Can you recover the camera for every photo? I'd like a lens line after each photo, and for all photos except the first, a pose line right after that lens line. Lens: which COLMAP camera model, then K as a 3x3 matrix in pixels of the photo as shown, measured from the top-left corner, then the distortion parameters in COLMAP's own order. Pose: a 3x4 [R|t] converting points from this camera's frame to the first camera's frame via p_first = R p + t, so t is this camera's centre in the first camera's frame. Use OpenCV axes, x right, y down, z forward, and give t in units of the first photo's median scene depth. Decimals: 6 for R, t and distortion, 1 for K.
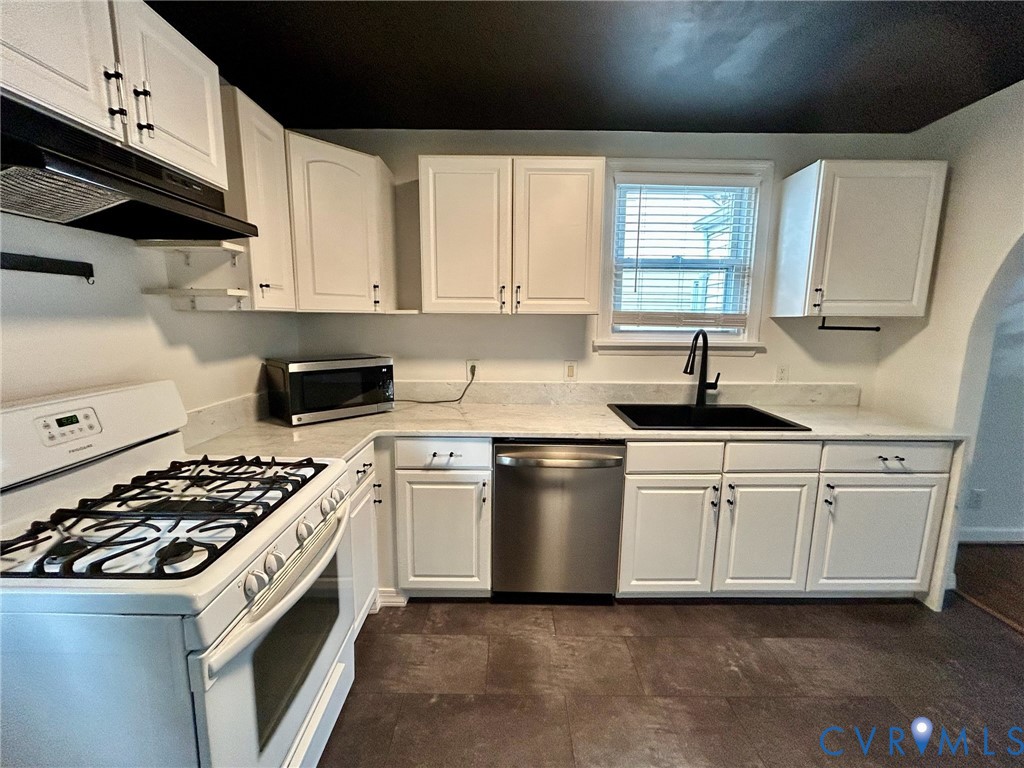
lens RADIAL K [[416.5, 0, 512.0], [0, 416.5, 384.0], [0, 0, 1]] dist [-0.001433, -0.000059]
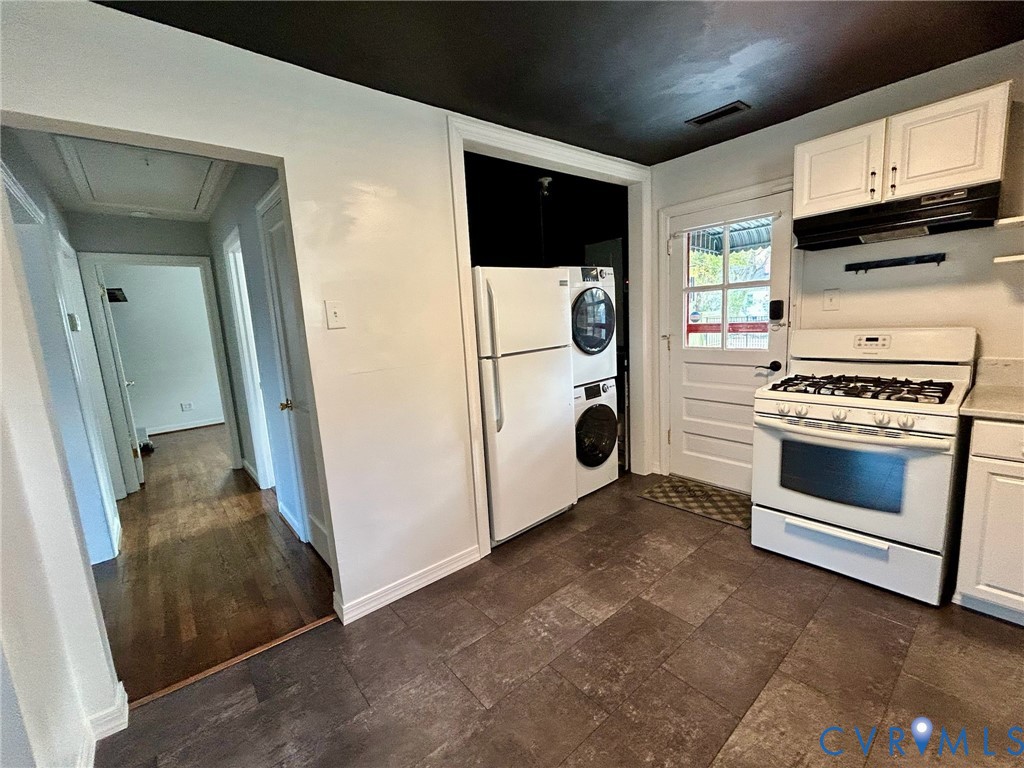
lens RADIAL K [[436.9, 0, 512.0], [0, 436.9, 384.0], [0, 0, 1]] dist [0.001728, 0.000487]
pose [[-0.770779, 0.136775, -0.622247, 0.877173], [-0.041115, 0.963969, 0.262818, -0.100840], [0.635774, 0.228158, -0.737384, 0.759340]]
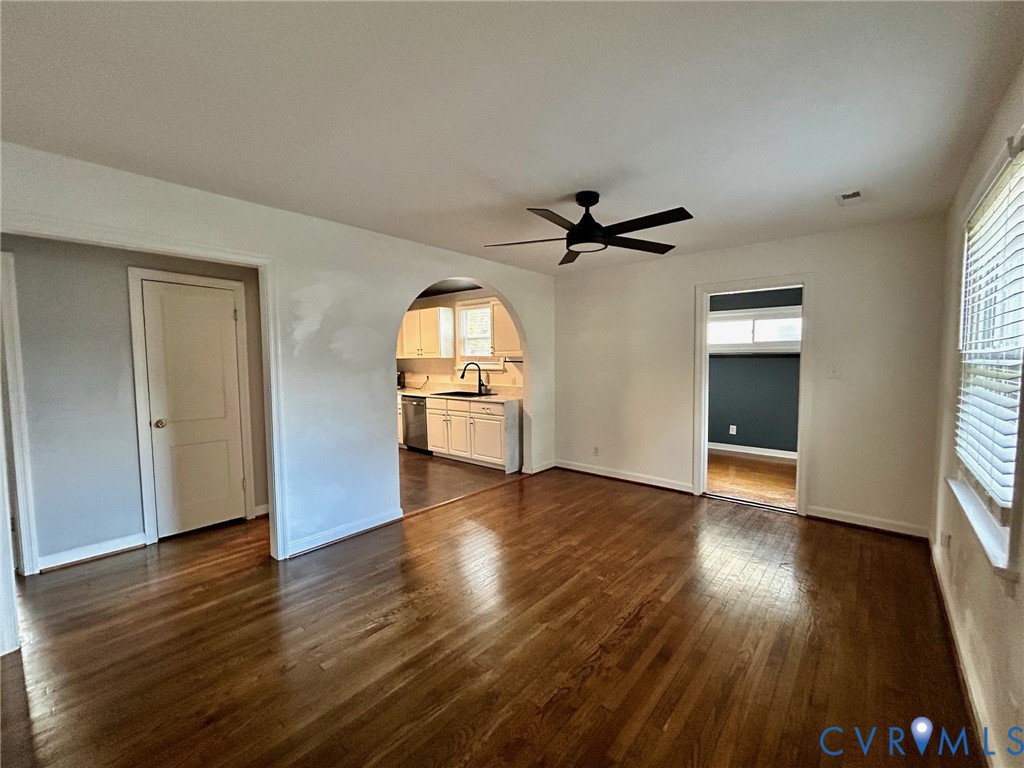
lens RADIAL K [[418.4, 0, 512.0], [0, 418.4, 384.0], [0, 0, 1]] dist [-0.000941, -0.000101]
pose [[0.749399, 0.025717, -0.661619, 2.603992], [-0.084133, 0.994844, -0.056626, 0.144354], [0.656751, 0.098100, 0.747699, -0.875202]]
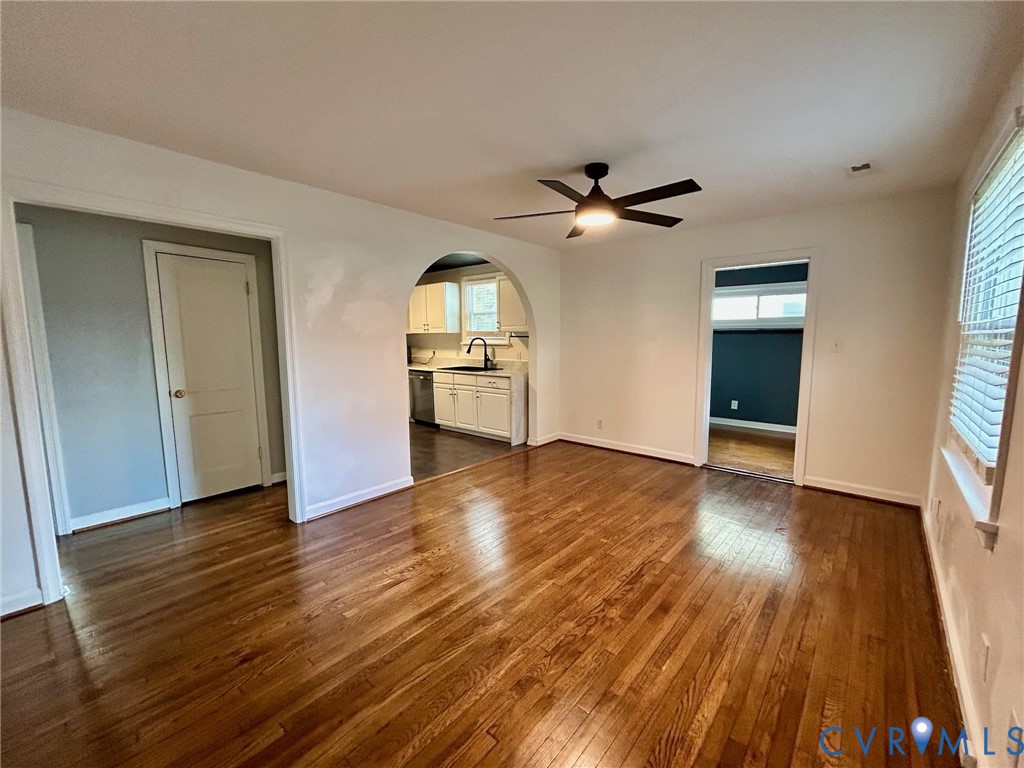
lens RADIAL K [[416.5, 0, 512.0], [0, 416.5, 384.0], [0, 0, 1]] dist [-0.001433, -0.000059]
pose [[0.745136, 0.063885, -0.663846, 2.612556], [-0.088709, 0.996051, -0.003717, 0.169888], [0.660987, 0.061659, 0.747860, -0.911558]]
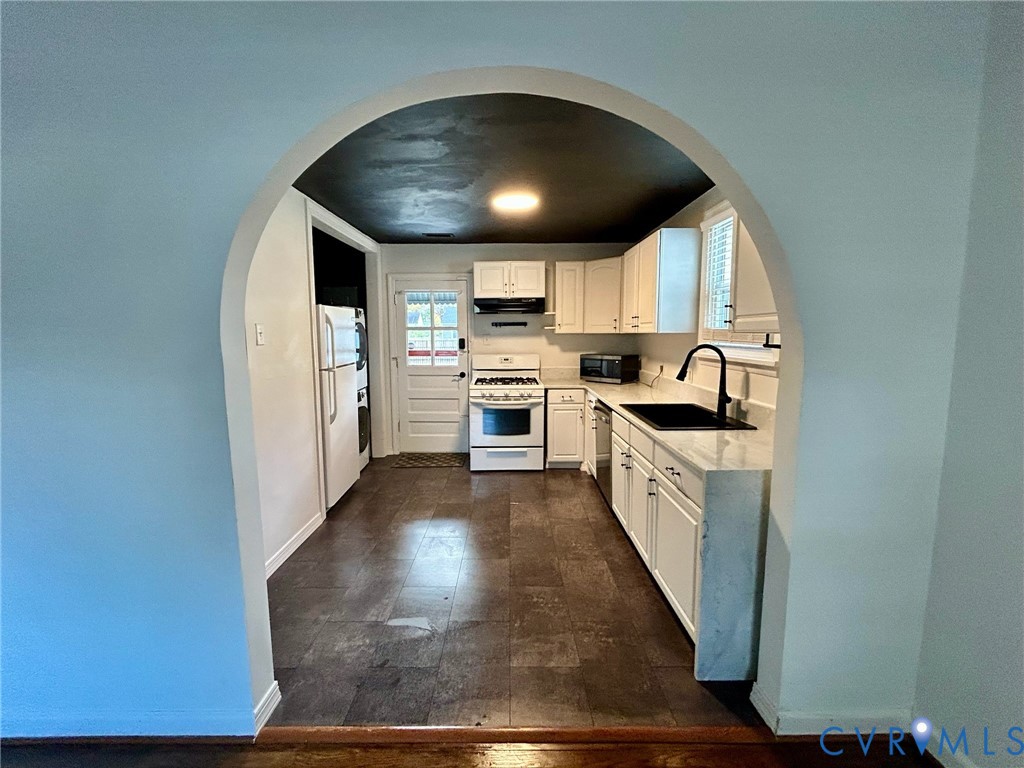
lens RADIAL K [[436.9, 0, 512.0], [0, 436.9, 384.0], [0, 0, 1]] dist [0.001728, 0.000487]
pose [[0.001815, 0.109327, -0.994004, 1.785637], [-0.146315, 0.983337, 0.107887, -0.083125], [0.989236, 0.145241, 0.017781, 0.507402]]
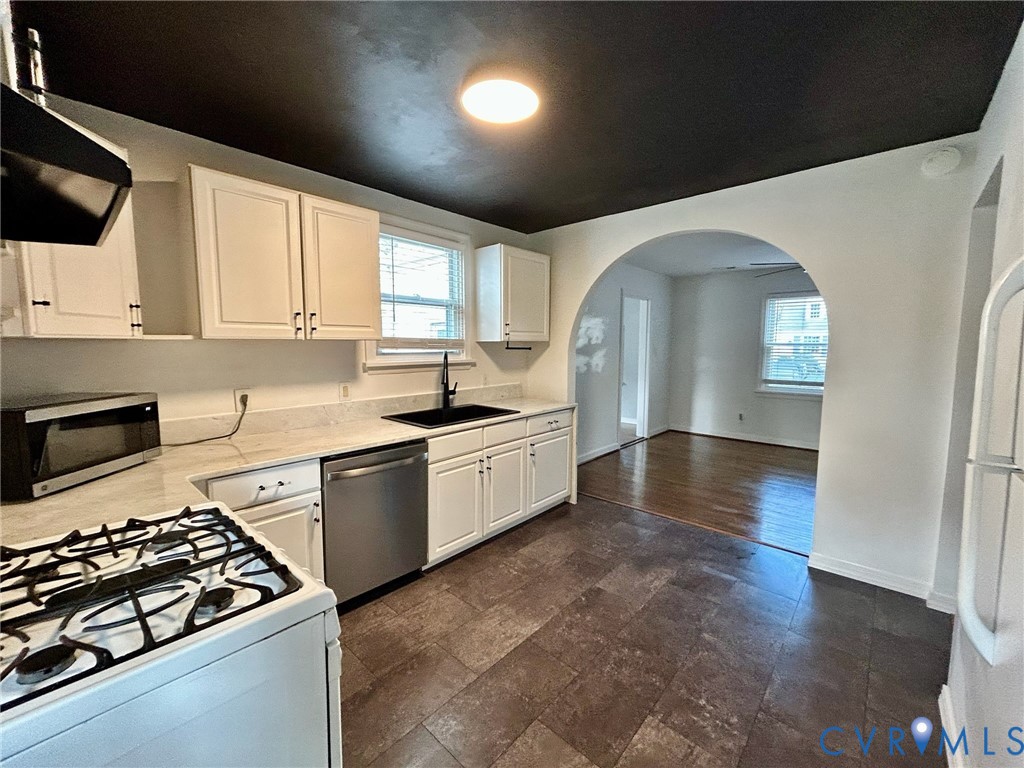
lens RADIAL K [[416.5, 0, 512.0], [0, 416.5, 384.0], [0, 0, 1]] dist [-0.001433, -0.000059]
pose [[0.675134, -0.078077, 0.733552, -0.429362], [0.116941, 0.993137, -0.001922, 0.003176], [-0.728367, 0.087080, 0.679631, -0.067560]]
